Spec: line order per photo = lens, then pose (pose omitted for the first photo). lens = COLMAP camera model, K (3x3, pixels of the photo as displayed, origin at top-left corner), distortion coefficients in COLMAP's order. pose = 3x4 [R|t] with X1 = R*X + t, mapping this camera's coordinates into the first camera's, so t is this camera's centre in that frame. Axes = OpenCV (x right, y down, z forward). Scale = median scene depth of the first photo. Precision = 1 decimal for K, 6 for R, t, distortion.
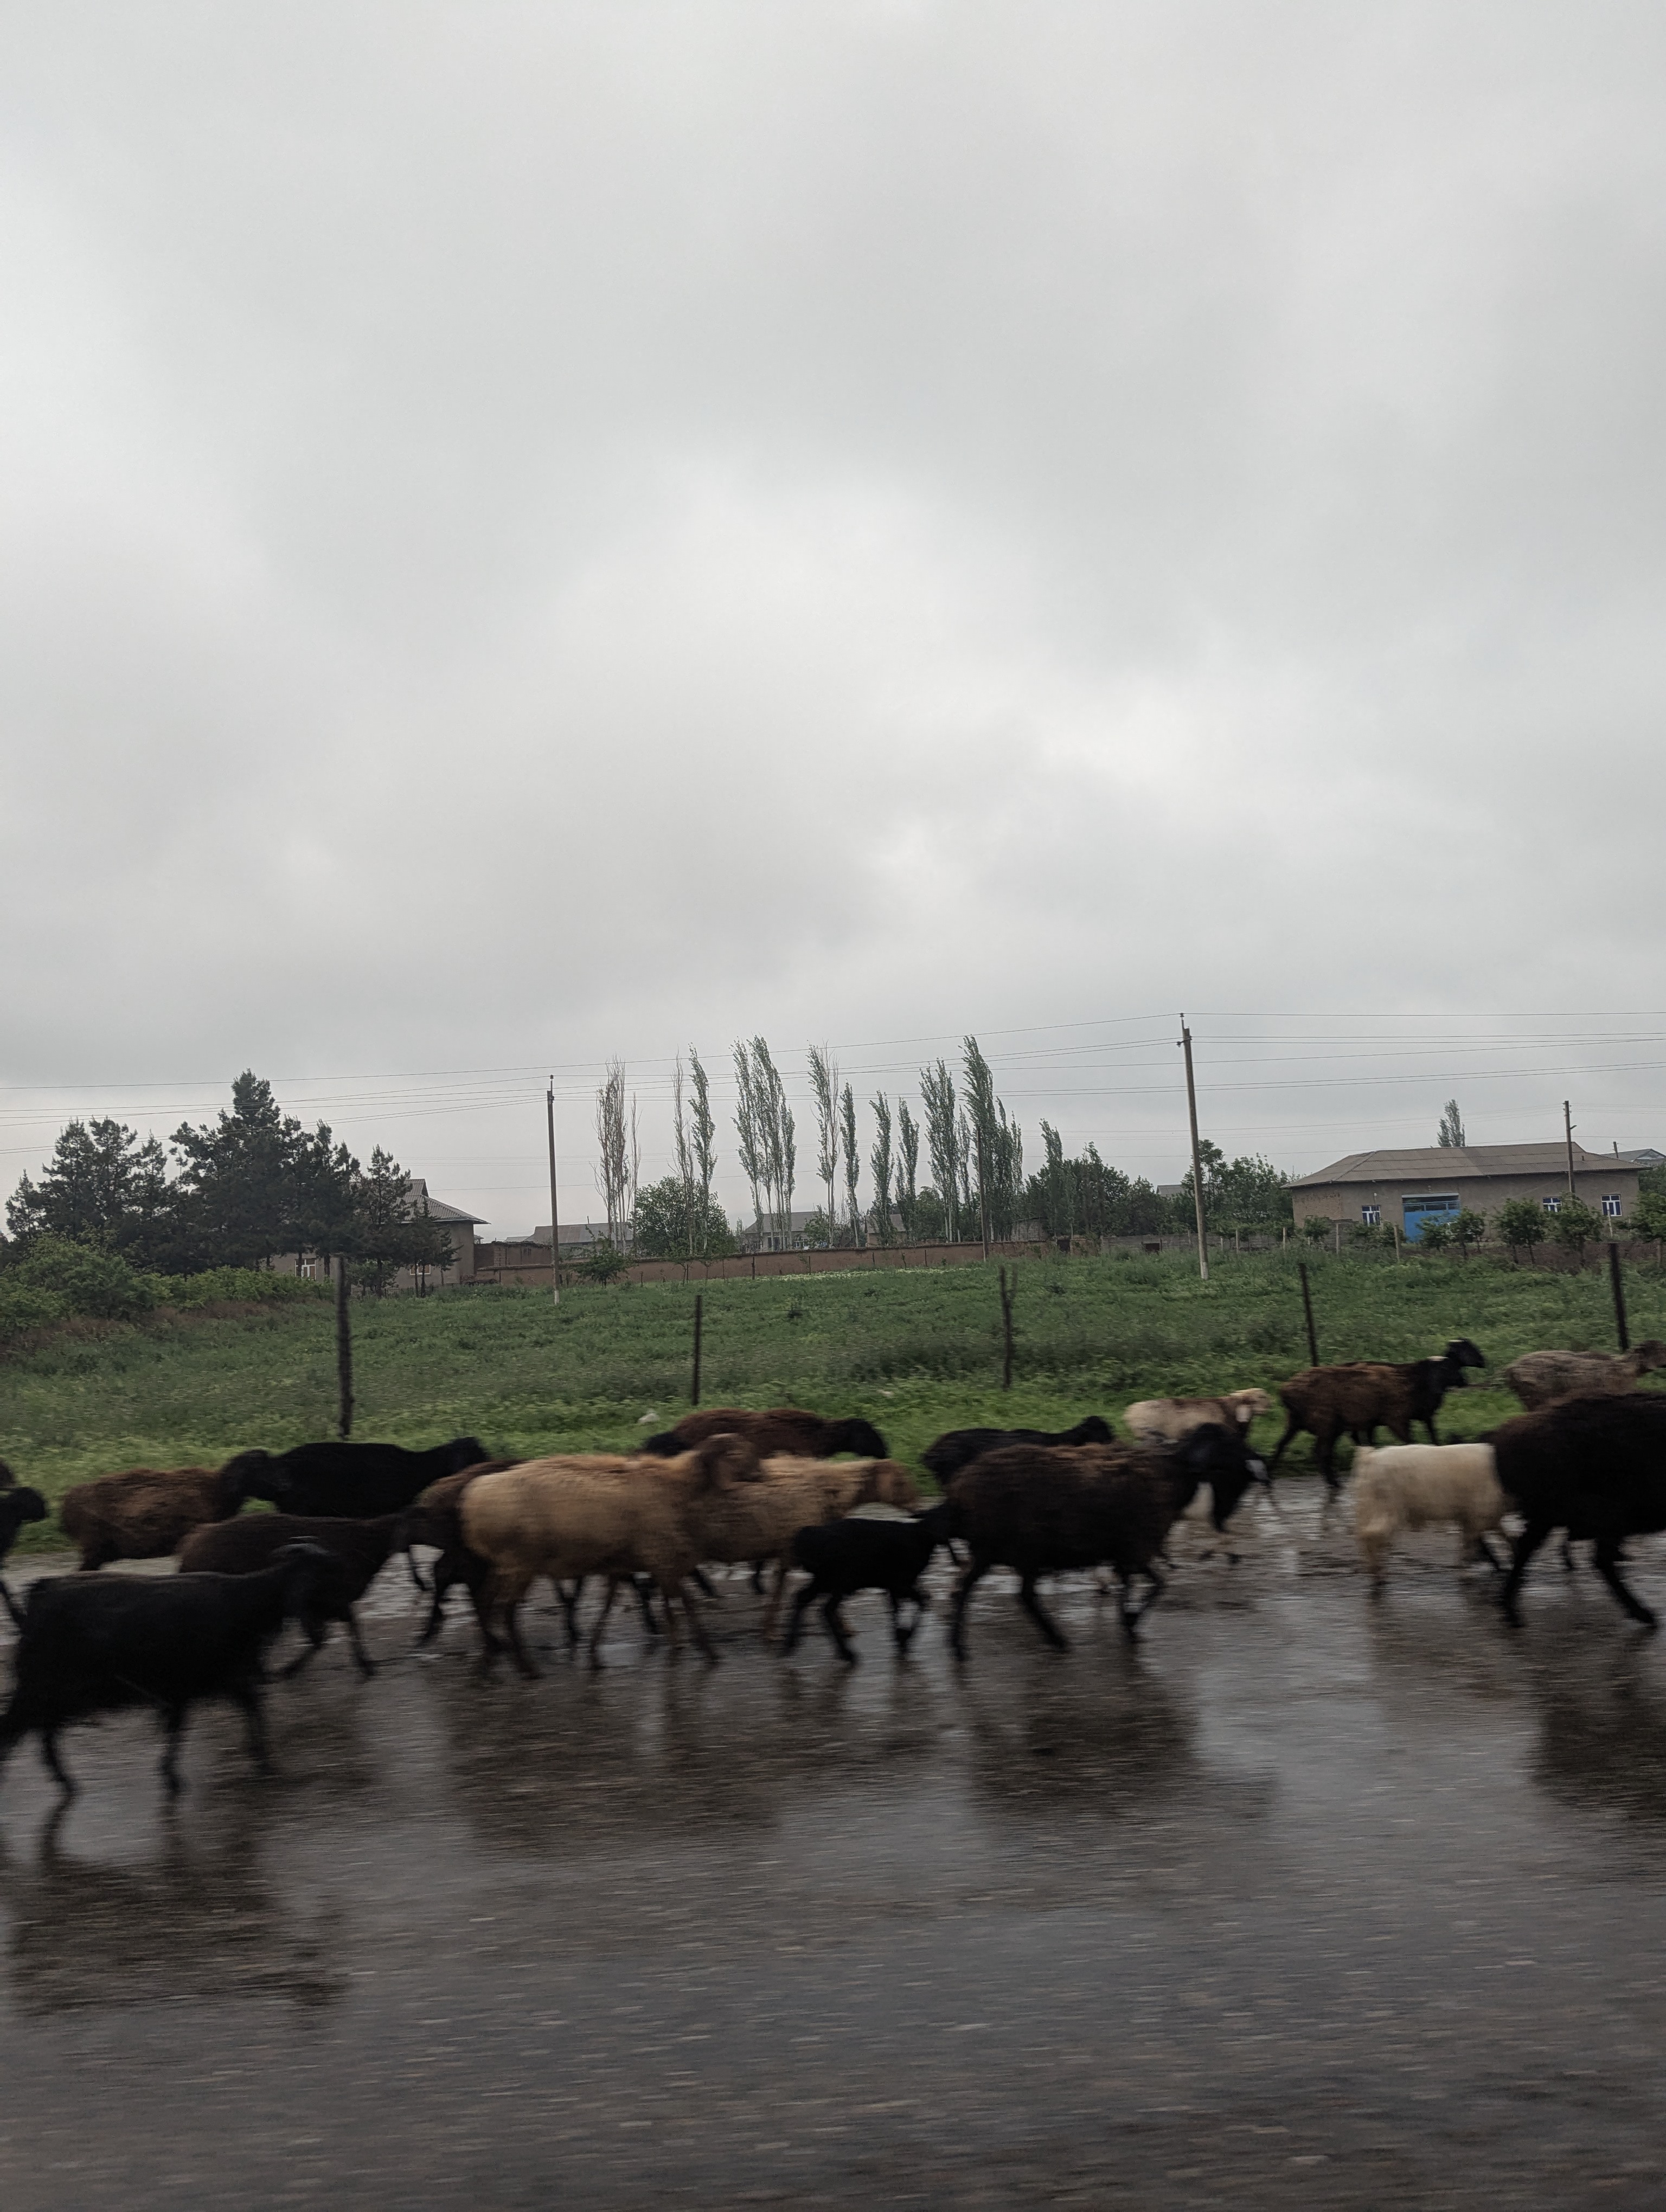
lens RADIAL K [[1498.6, 0, 833.0], [0, 1498.6, 1106.0], [0, 0, 1]] dist [0.028279, -0.000335]
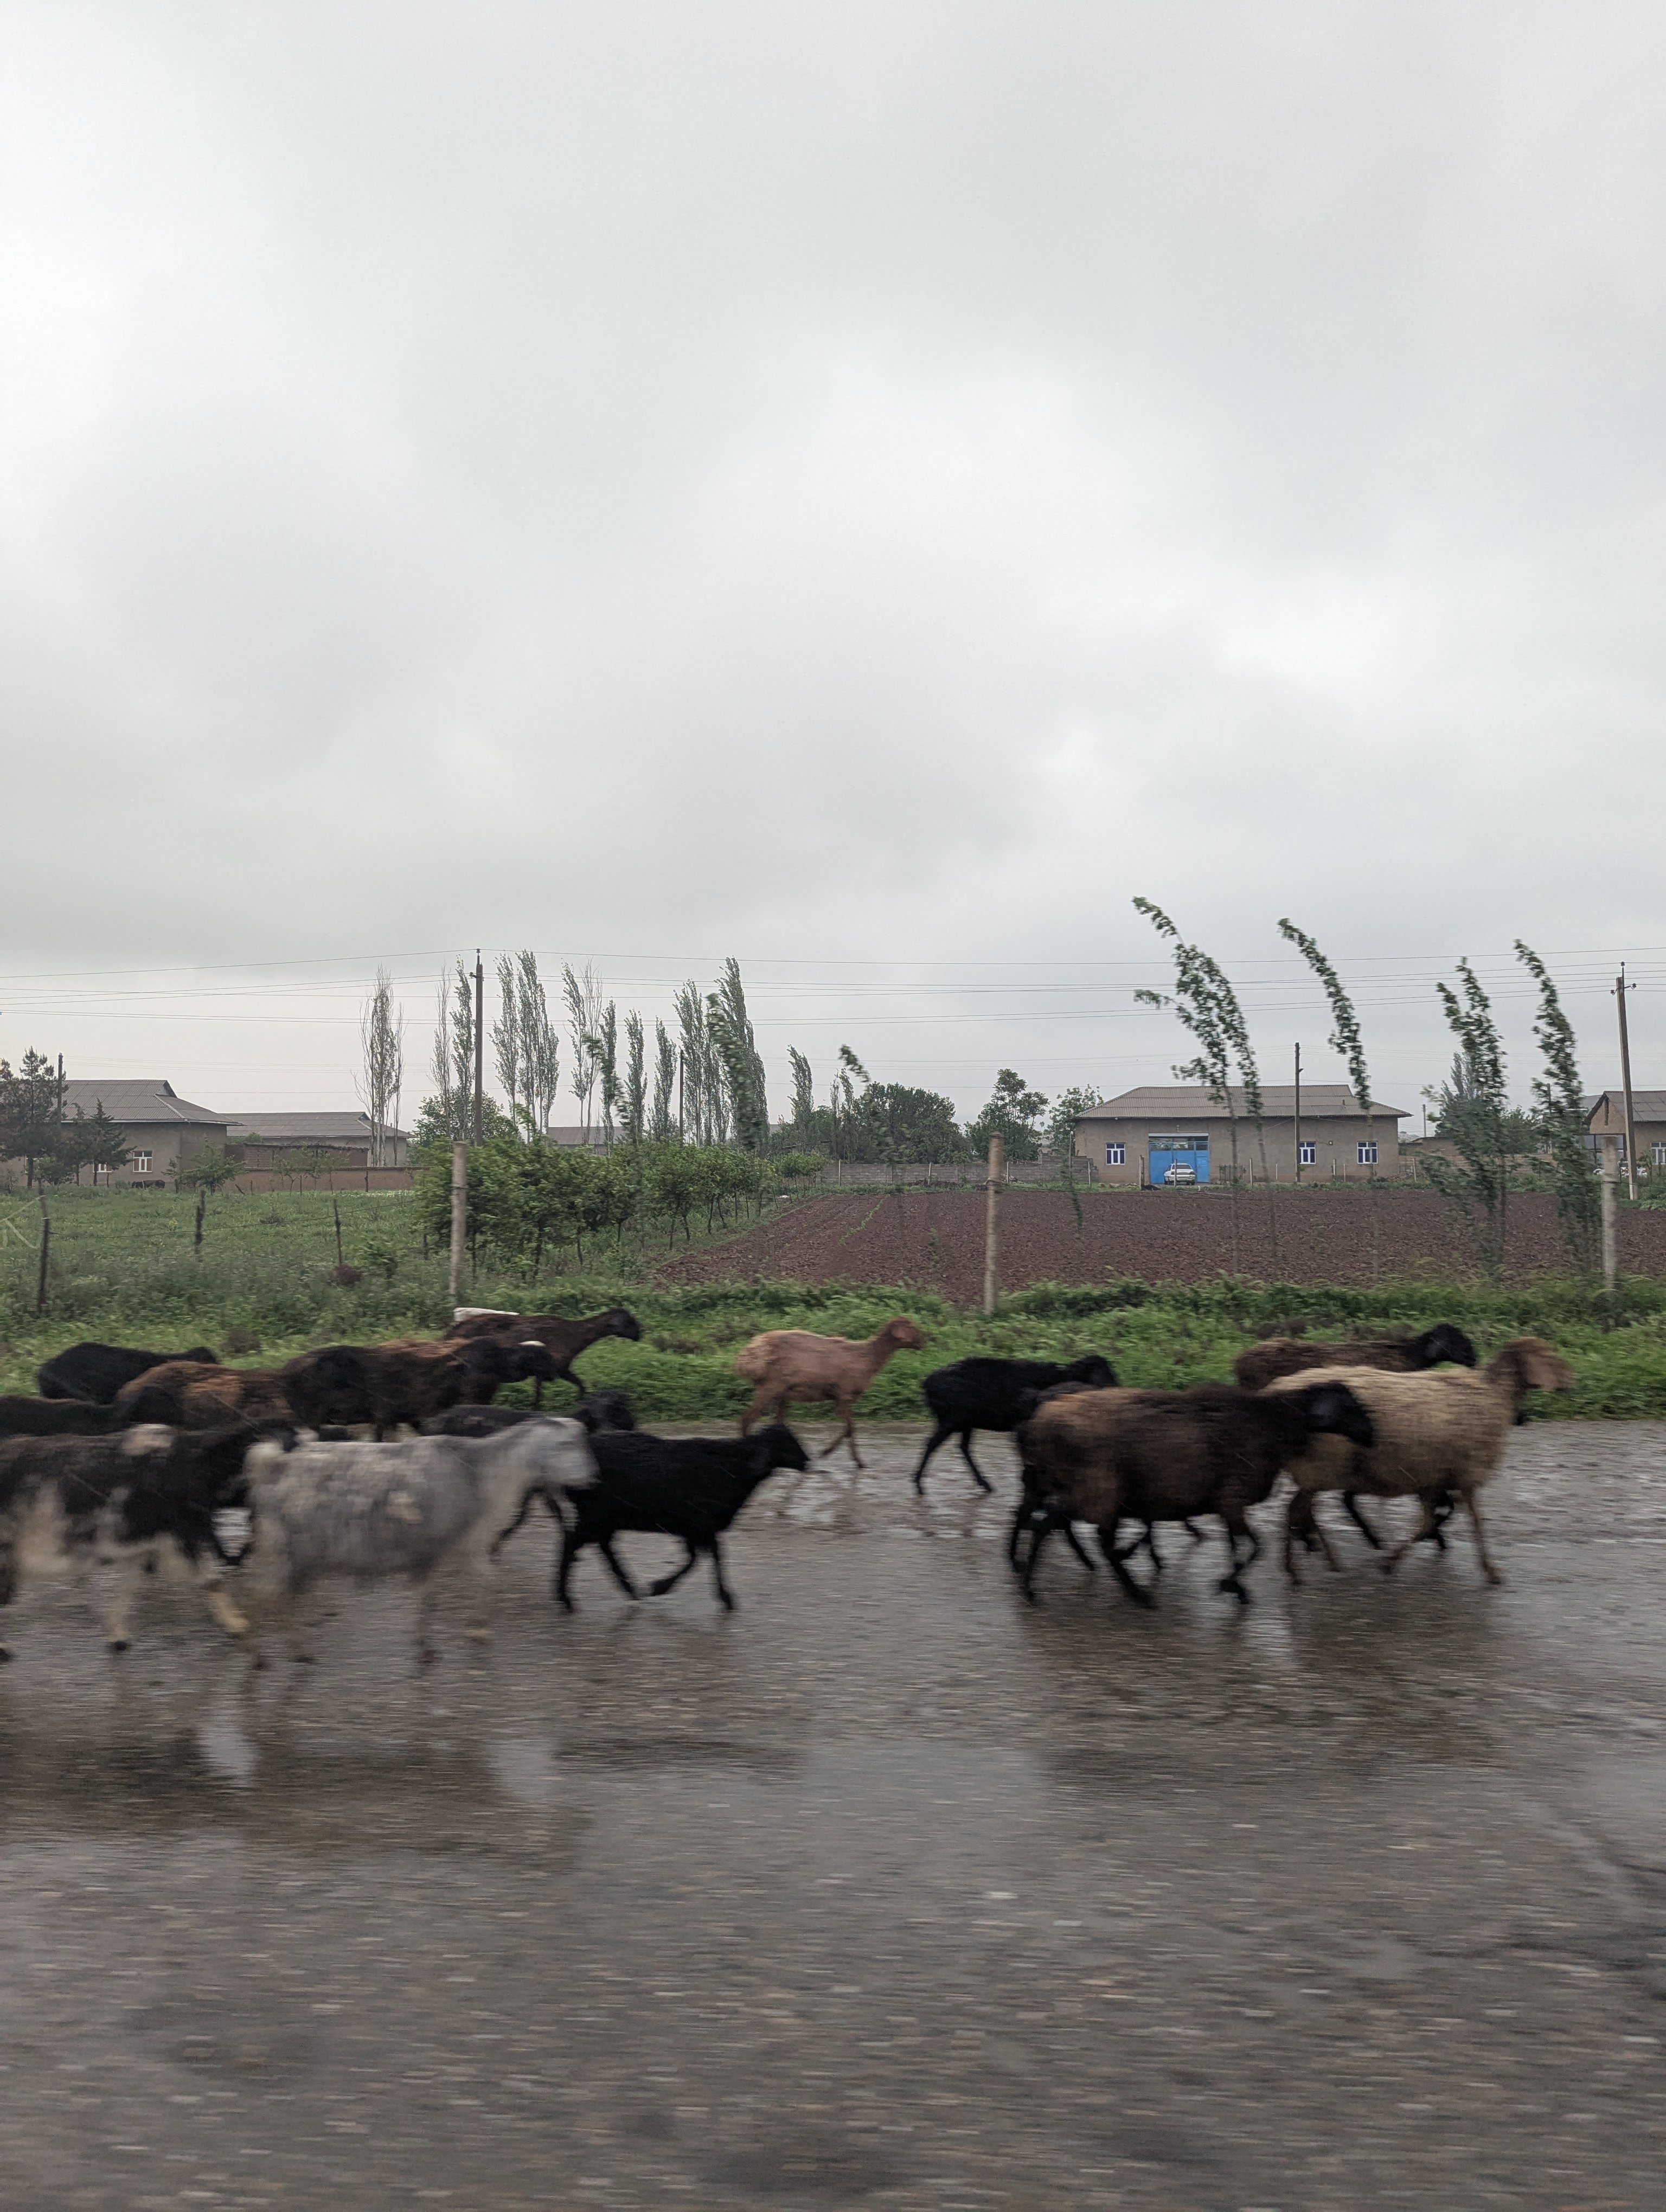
lens RADIAL K [[1519.4, 0, 806.0], [0, 1519.4, 1104.5], [0, 0, 1]] dist [0.043848, -0.000967]
pose [[0.993146, 0.037701, -0.110631, 0.259872], [-0.031213, 0.997722, 0.059800, -0.011568], [0.112634, -0.055937, 0.992061, -0.004529]]
